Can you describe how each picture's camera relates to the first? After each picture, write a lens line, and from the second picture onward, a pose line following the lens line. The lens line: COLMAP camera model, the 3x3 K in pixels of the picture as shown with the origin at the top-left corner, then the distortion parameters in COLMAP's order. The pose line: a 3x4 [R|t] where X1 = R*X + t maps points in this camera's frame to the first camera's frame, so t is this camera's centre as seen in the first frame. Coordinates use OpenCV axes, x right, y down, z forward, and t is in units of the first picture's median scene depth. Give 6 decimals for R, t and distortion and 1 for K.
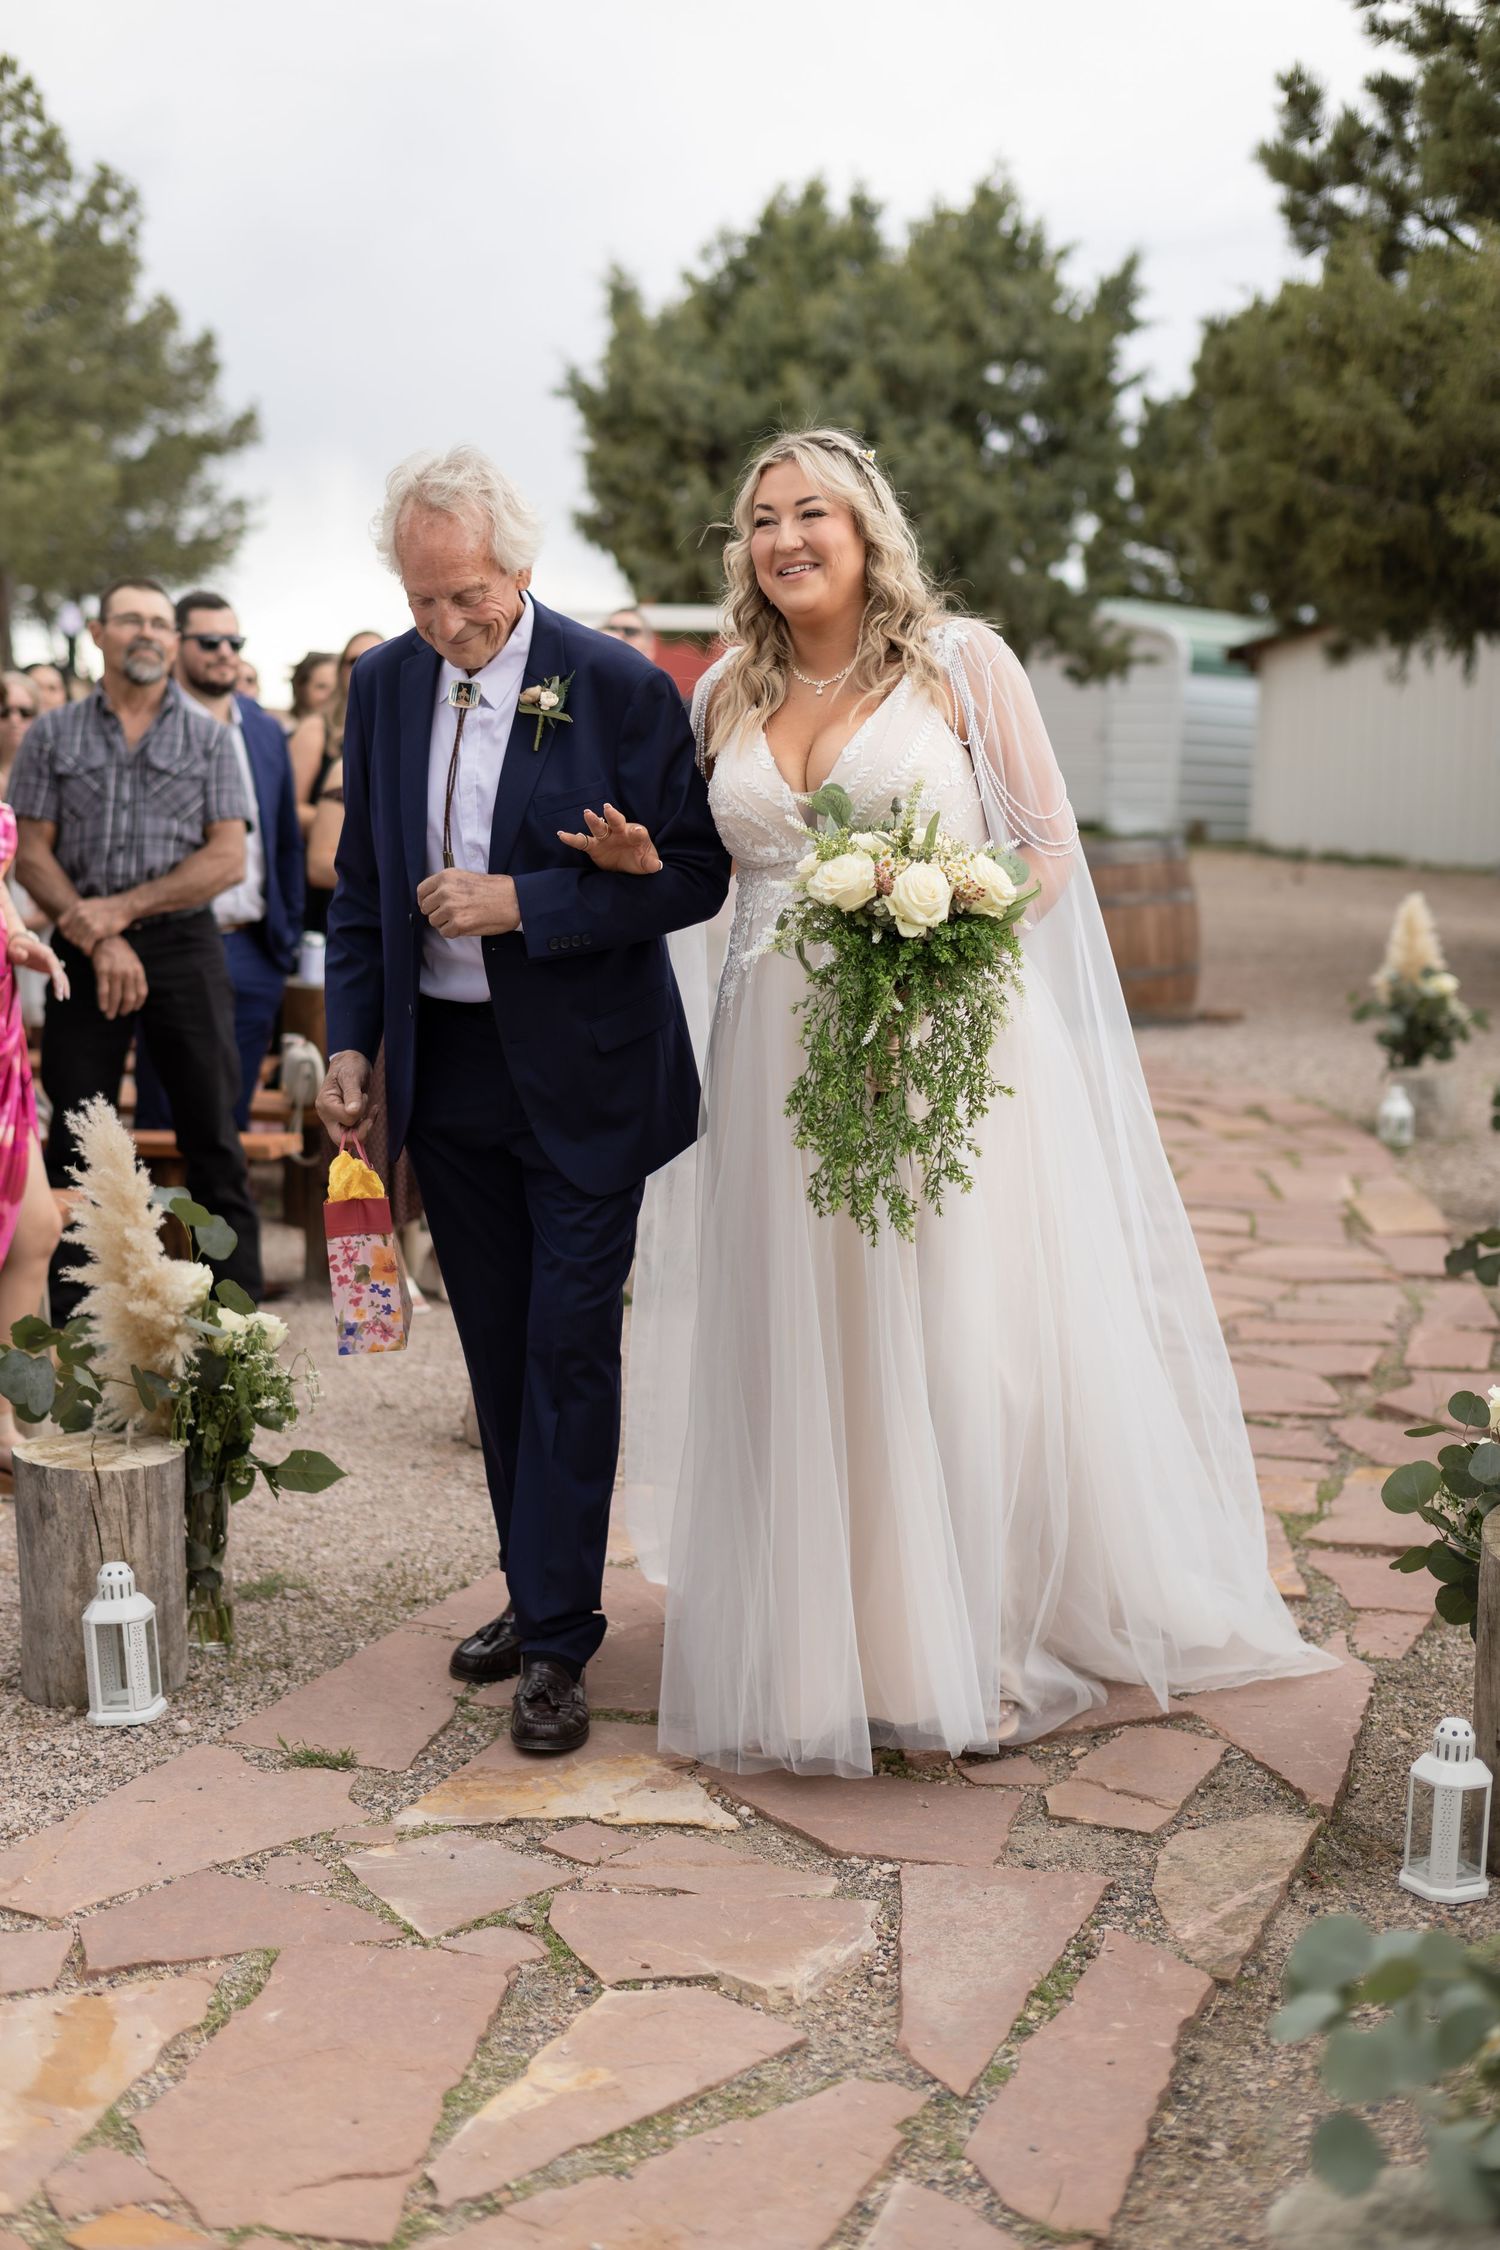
lens RADIAL K [[2817.4, 0, 744.9], [0, 2817.4, 1129.1], [0, 0, 1]] dist [-0.013878, 0.000000]
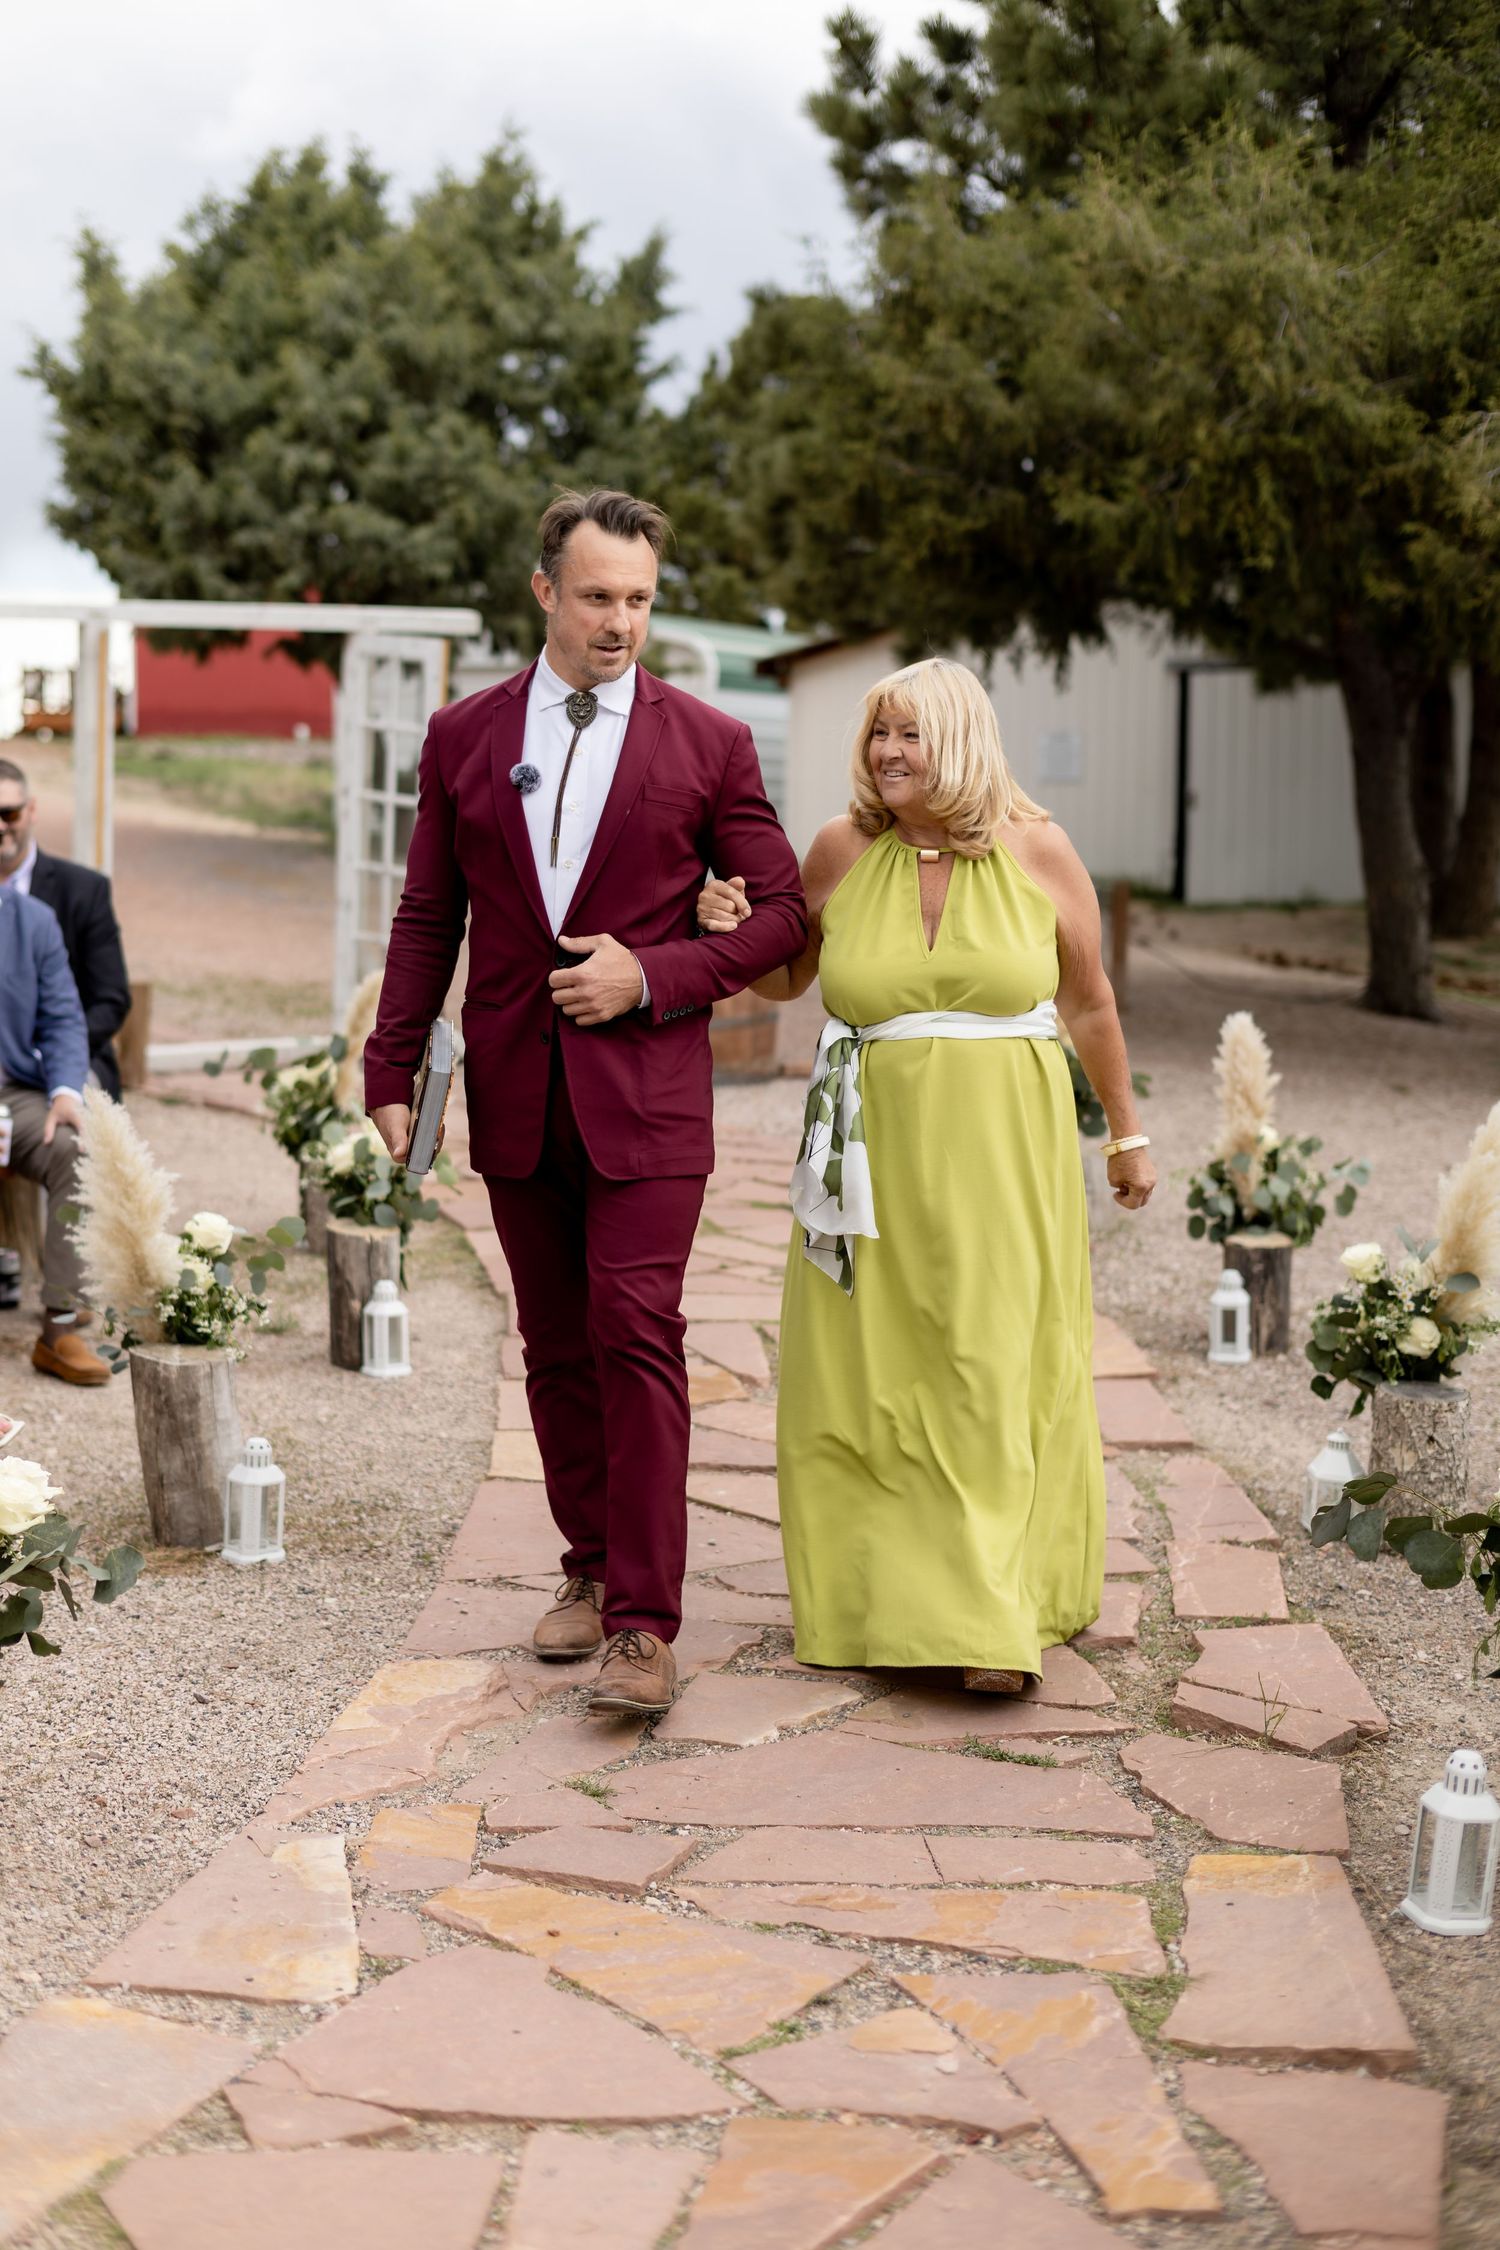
lens RADIAL K [[2817.4, 0, 754.1], [0, 2817.4, 1128.8], [0, 0, 1]] dist [-0.013878, 0.000000]
pose [[0.984768, -0.026605, 0.171829, 0.002430], [0.027698, 0.999608, -0.003965, -0.016228], [-0.171656, 0.008664, 0.985119, 0.119472]]
